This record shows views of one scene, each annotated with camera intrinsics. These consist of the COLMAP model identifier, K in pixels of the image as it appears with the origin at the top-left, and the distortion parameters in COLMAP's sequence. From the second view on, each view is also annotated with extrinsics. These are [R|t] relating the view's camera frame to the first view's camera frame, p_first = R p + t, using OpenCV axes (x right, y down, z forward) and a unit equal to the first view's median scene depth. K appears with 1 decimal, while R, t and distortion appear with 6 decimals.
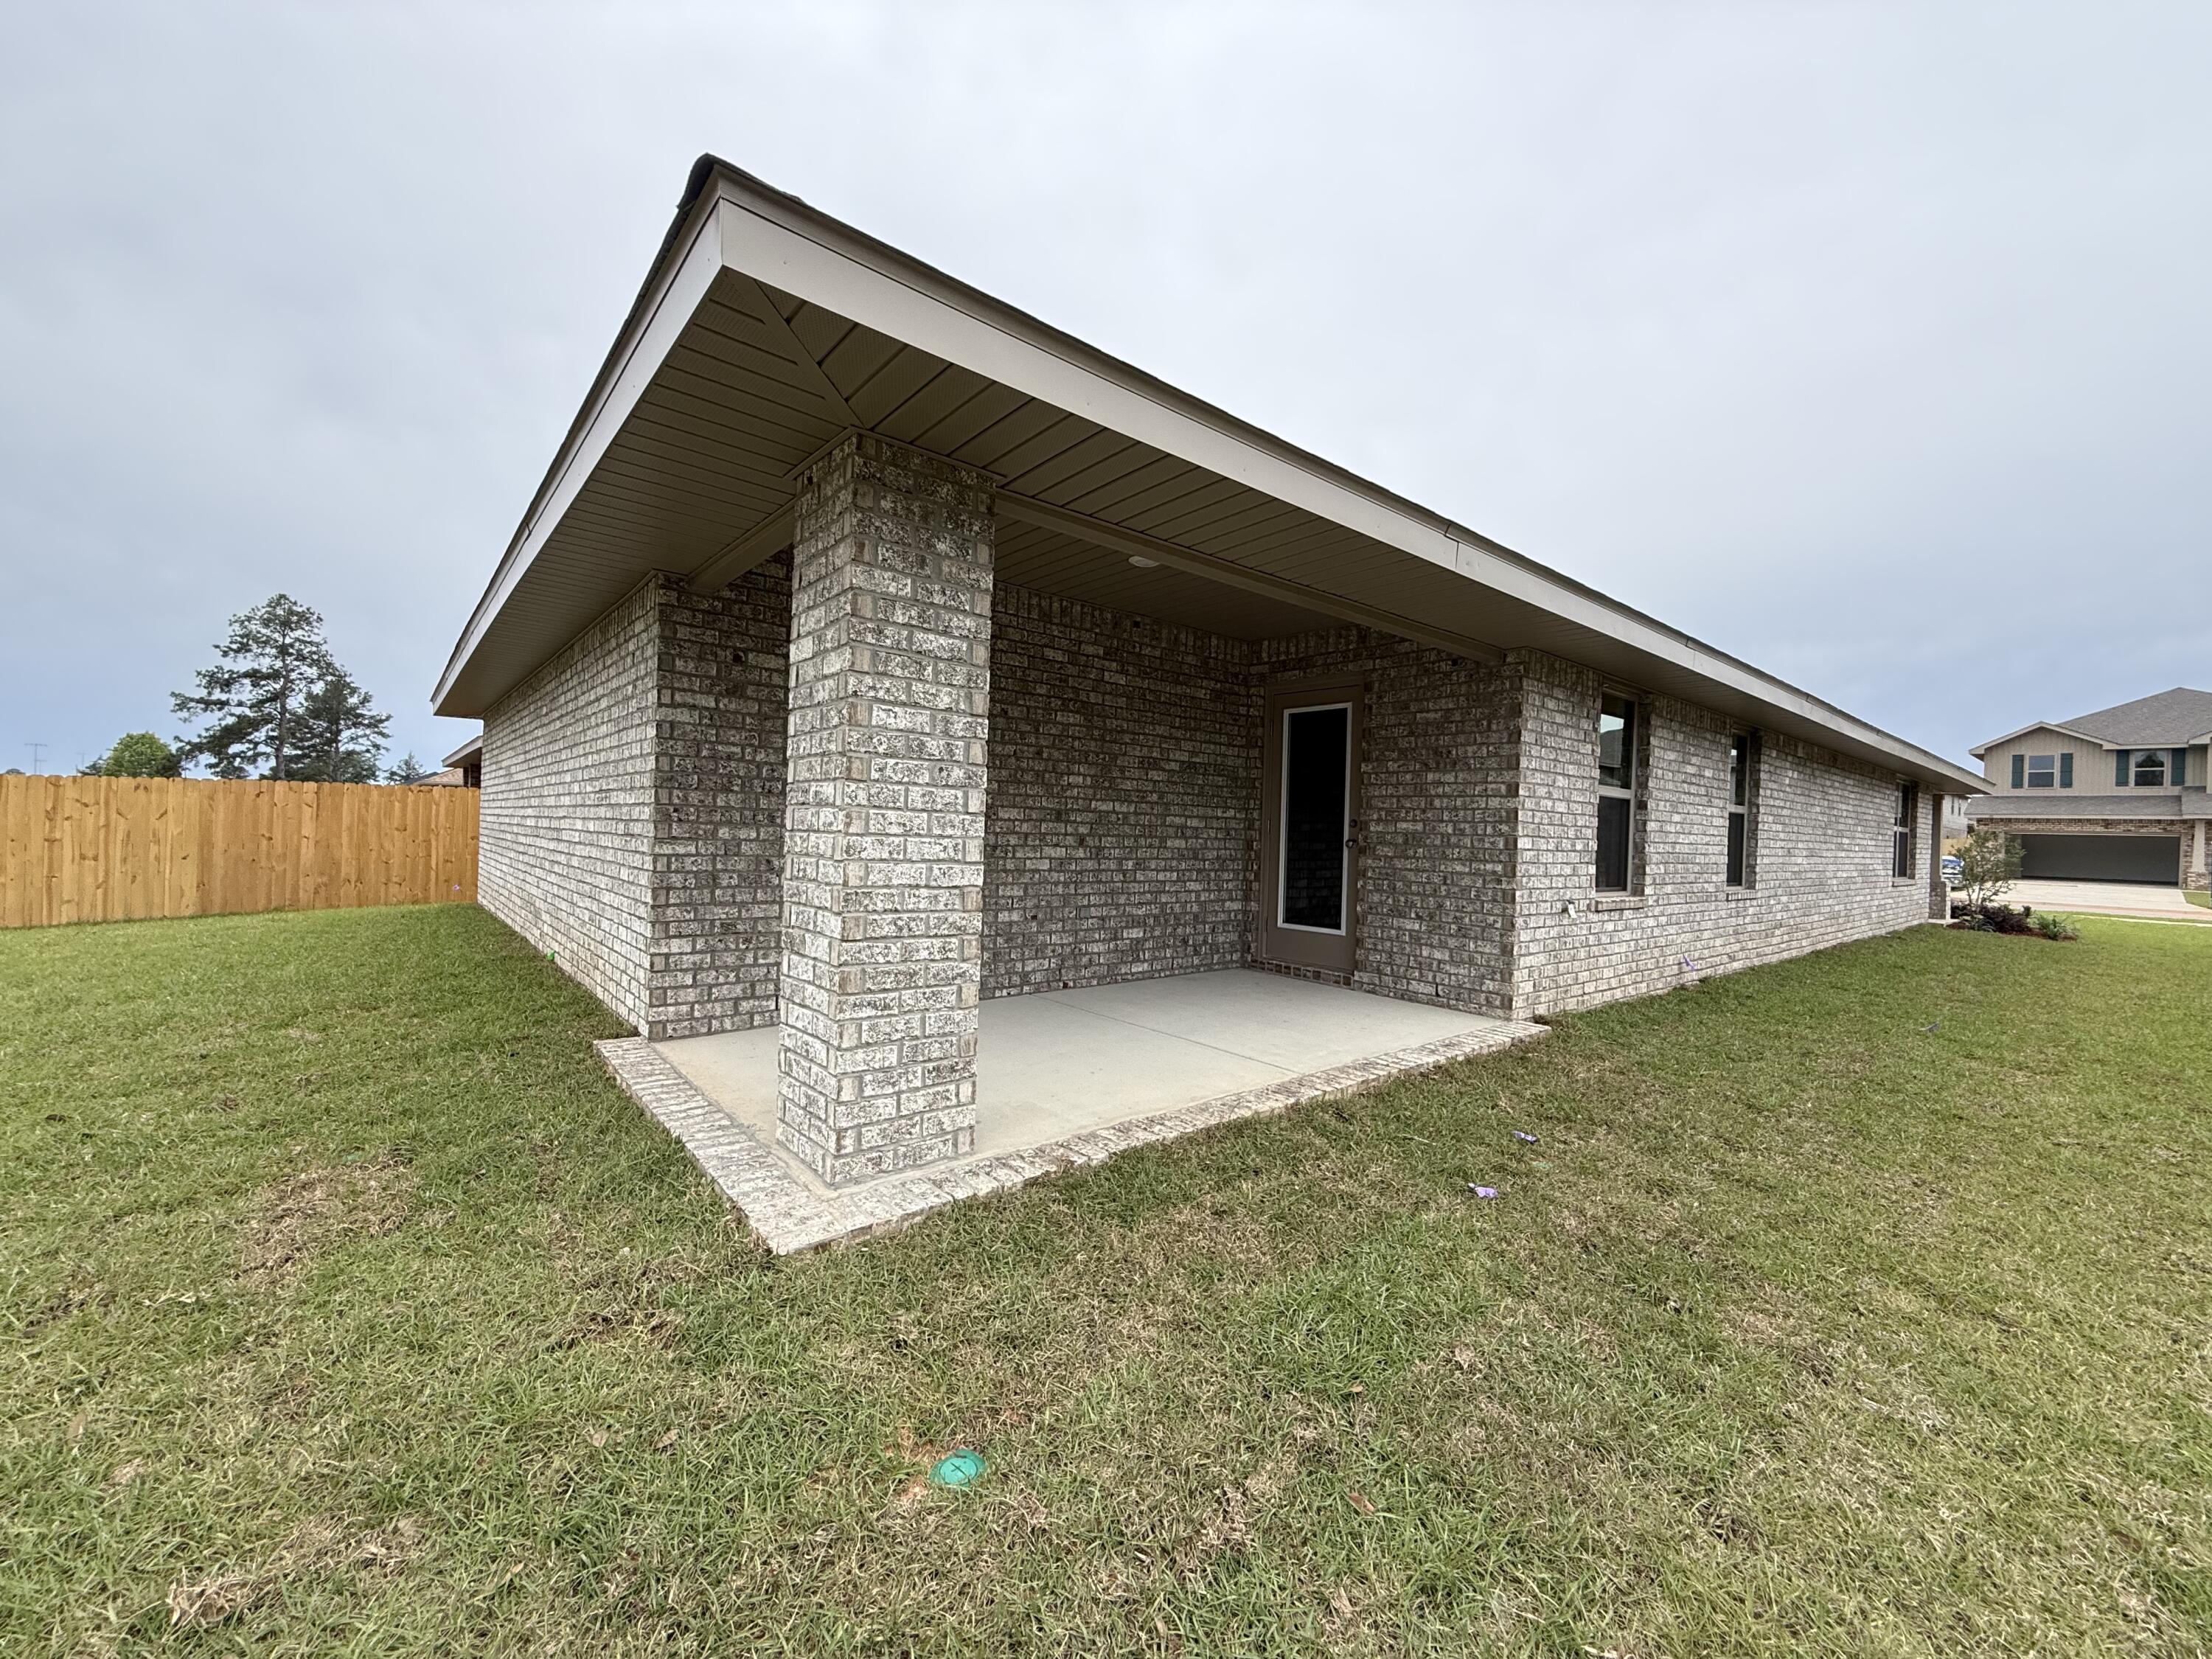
lens RADIAL K [[901.2, 0, 1097.3], [0, 901.2, 834.5], [0, 0, 1]] dist [0.003187, 0.000377]
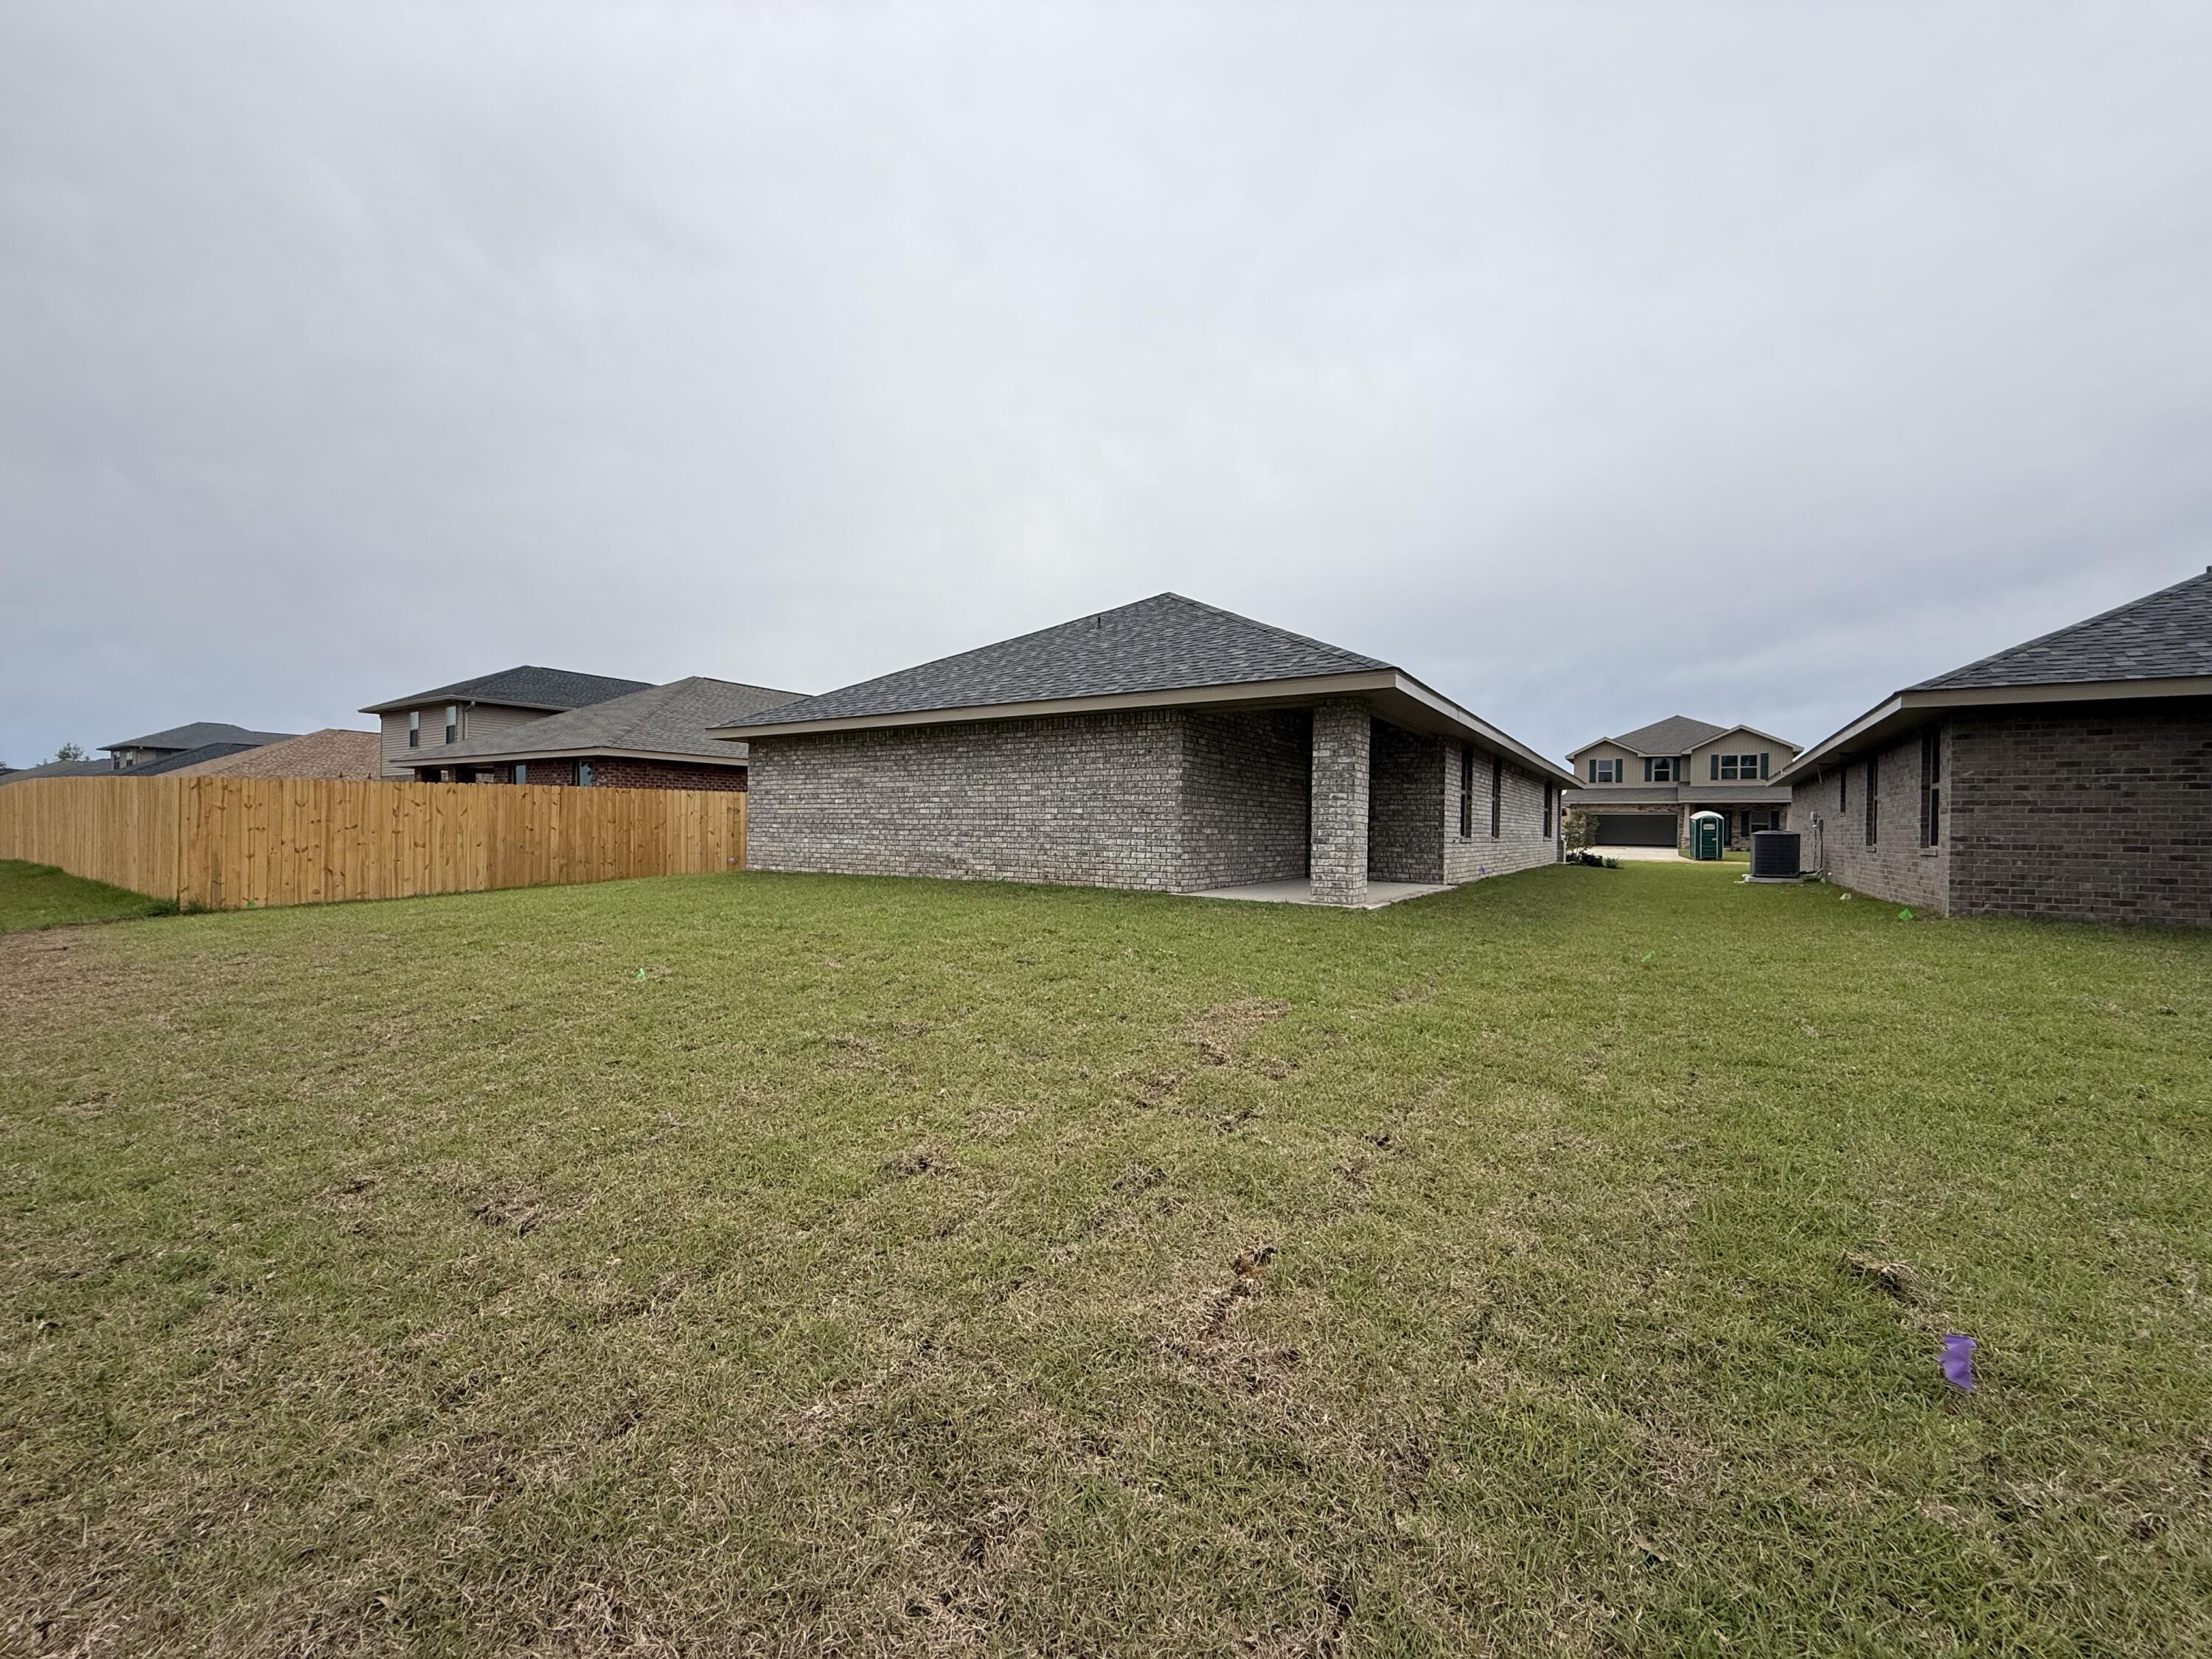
lens RADIAL K [[901.2, 0, 1113.3], [0, 901.2, 828.9], [0, 0, 1]] dist [0.003187, 0.000377]
pose [[0.952917, -0.017168, 0.302744, -0.460558], [0.016790, 0.999852, 0.003853, 0.011128], [-0.302765, 0.001412, 0.953064, -0.434135]]
